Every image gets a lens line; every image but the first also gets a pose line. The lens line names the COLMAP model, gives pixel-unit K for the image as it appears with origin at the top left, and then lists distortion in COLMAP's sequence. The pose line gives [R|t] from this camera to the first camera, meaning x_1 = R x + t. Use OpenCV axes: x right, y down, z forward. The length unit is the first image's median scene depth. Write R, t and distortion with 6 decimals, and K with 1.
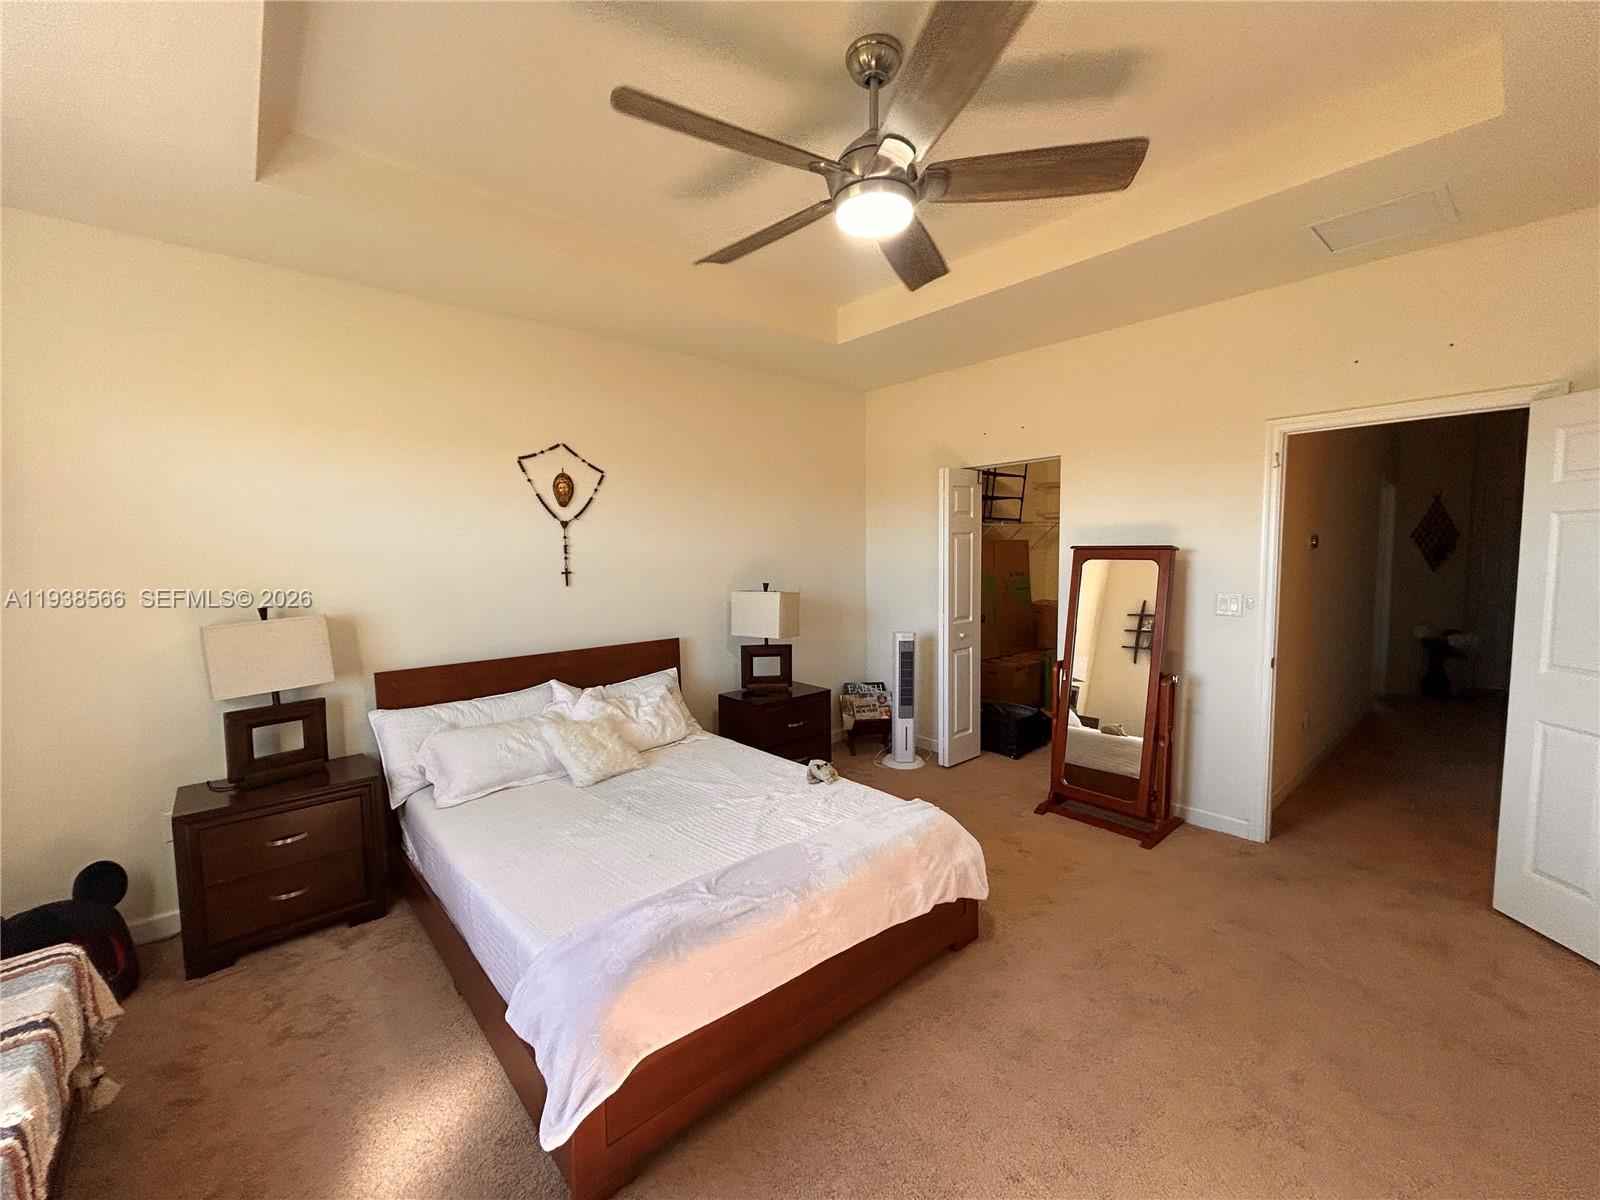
lens RADIAL K [[640.7, 0, 800.0], [0, 640.7, 600.0], [0, 0, 1]] dist [-0.002117, 0.000014]
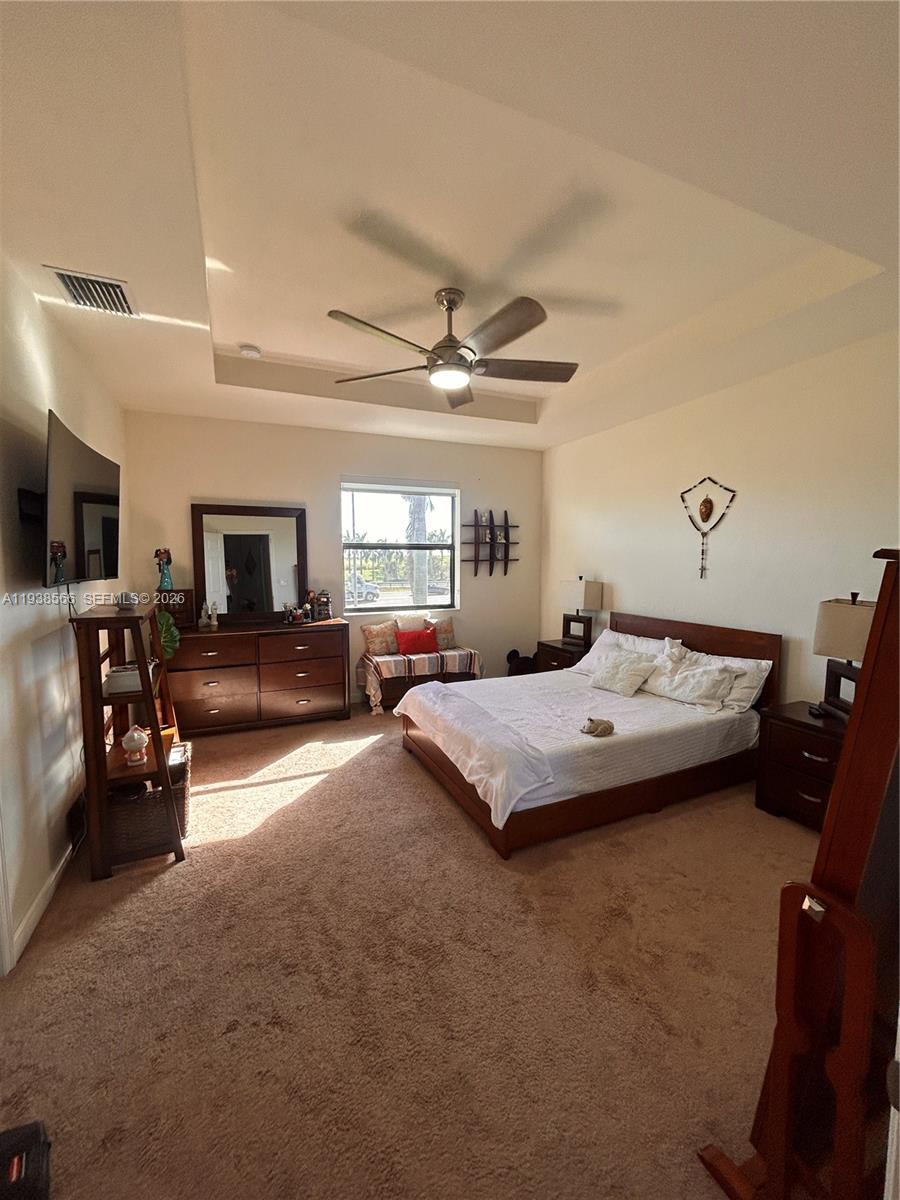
lens RADIAL K [[480.5, 0, 450.0], [0, 480.5, 600.0], [0, 0, 1]] dist [-0.002117, 0.000014]
pose [[-0.308535, 0.081480, -0.947717, 0.822004], [-0.086728, 0.989765, 0.113330, -0.047448], [0.947251, 0.117160, -0.298311, 0.806758]]
